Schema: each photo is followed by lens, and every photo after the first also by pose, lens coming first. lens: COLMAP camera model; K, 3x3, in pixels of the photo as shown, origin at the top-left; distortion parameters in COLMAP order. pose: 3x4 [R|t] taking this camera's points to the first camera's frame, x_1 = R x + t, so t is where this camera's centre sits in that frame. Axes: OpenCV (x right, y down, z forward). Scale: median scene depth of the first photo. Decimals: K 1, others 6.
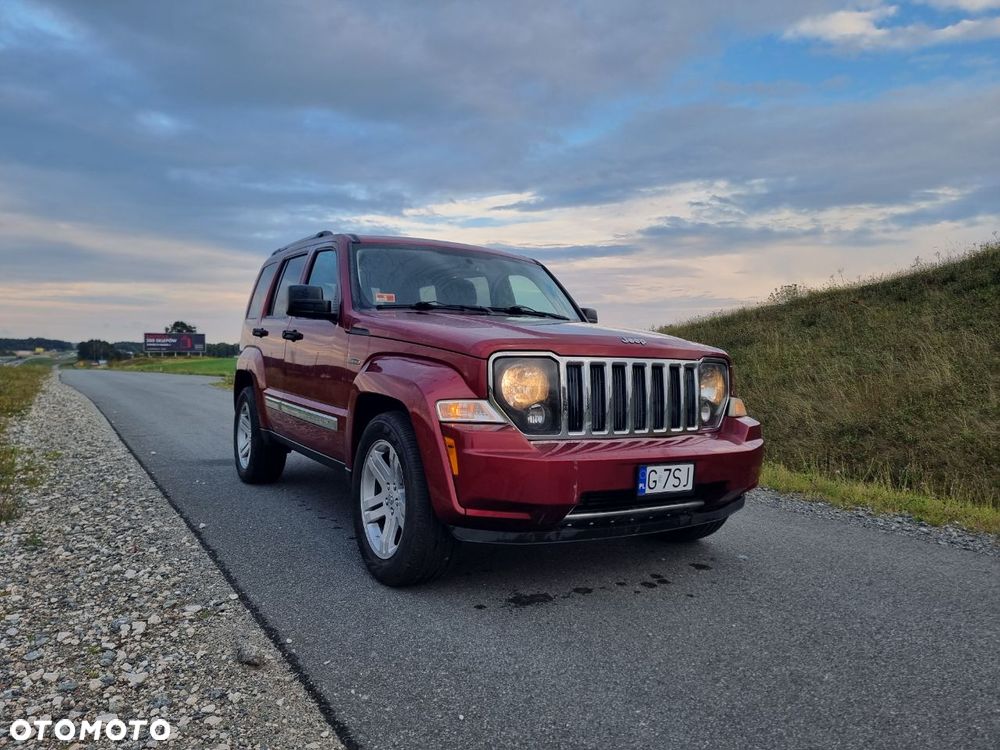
lens RADIAL K [[728.2, 0, 499.9], [0, 728.2, 388.4], [0, 0, 1]] dist [0.084033, -0.069942]
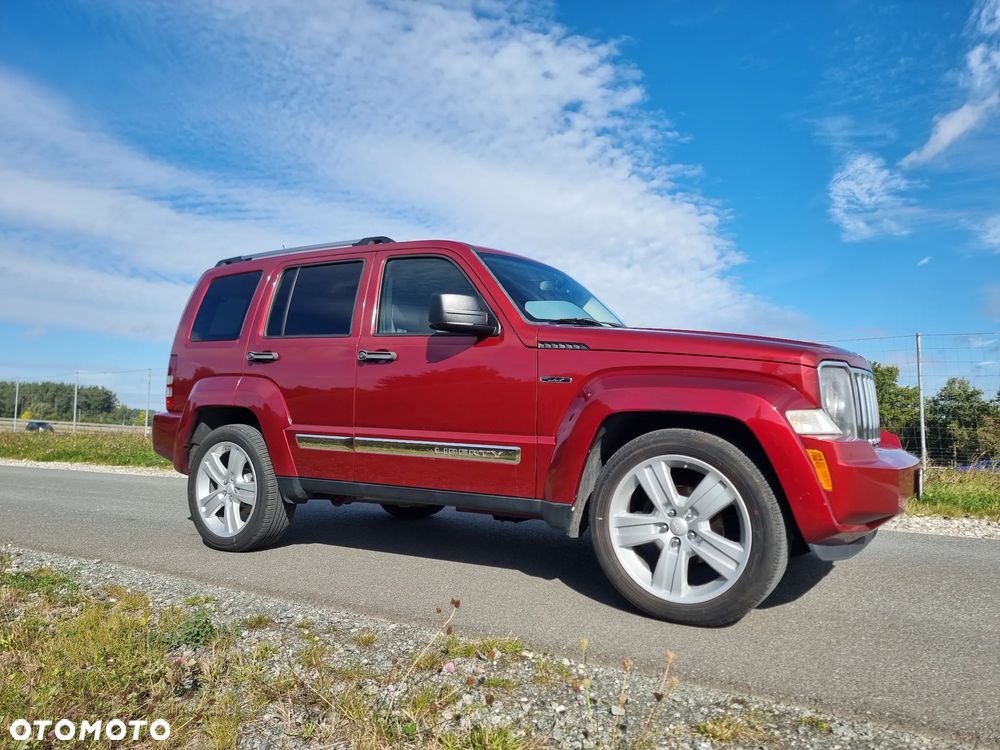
lens RADIAL K [[721.3, 0, 507.7], [0, 721.3, 377.7], [0, 0, 1]] dist [0.068725, -0.066302]
pose [[0.887624, 0.002764, 0.460560, -0.763407], [0.036455, 0.996423, -0.076237, 0.028083], [-0.459124, 0.084460, 0.884348, 0.303051]]
